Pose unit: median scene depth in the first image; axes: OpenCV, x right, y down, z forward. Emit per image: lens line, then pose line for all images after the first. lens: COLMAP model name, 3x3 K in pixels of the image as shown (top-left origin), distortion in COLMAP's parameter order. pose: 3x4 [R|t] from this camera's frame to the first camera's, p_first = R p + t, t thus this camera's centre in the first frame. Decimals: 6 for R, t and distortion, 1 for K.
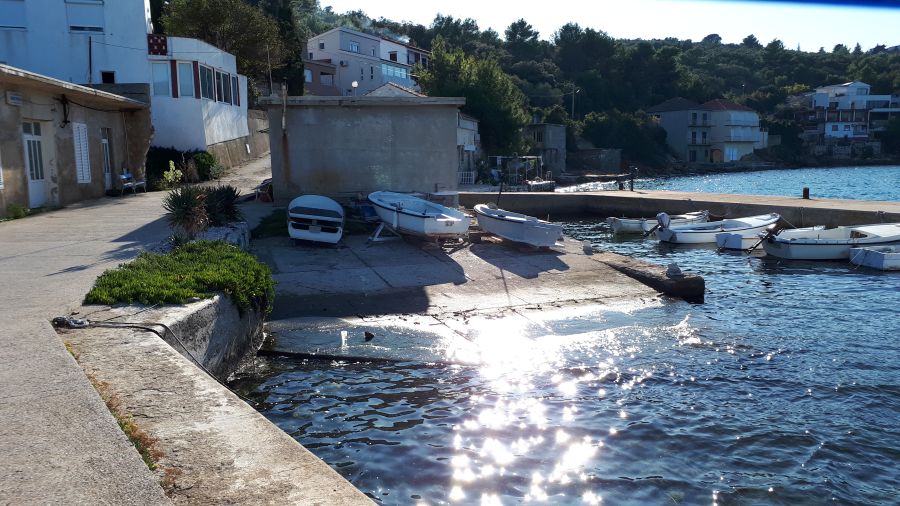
lens RADIAL K [[695.6, 0, 450.0], [0, 695.6, 253.0], [0, 0, 1]] dist [-0.004487, -0.029250]
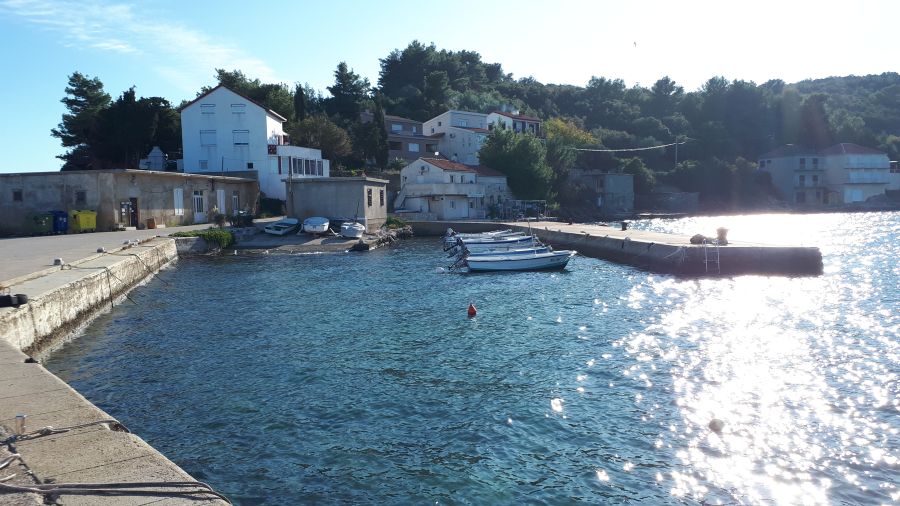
lens RADIAL K [[695.6, 0, 450.0], [0, 695.6, 253.0], [0, 0, 1]] dist [-0.004487, -0.029250]
pose [[0.941383, 0.023450, -0.336523, 0.199526], [-0.042589, 0.997861, -0.049603, 0.023832], [0.334640, 0.061028, 0.940368, -0.195728]]
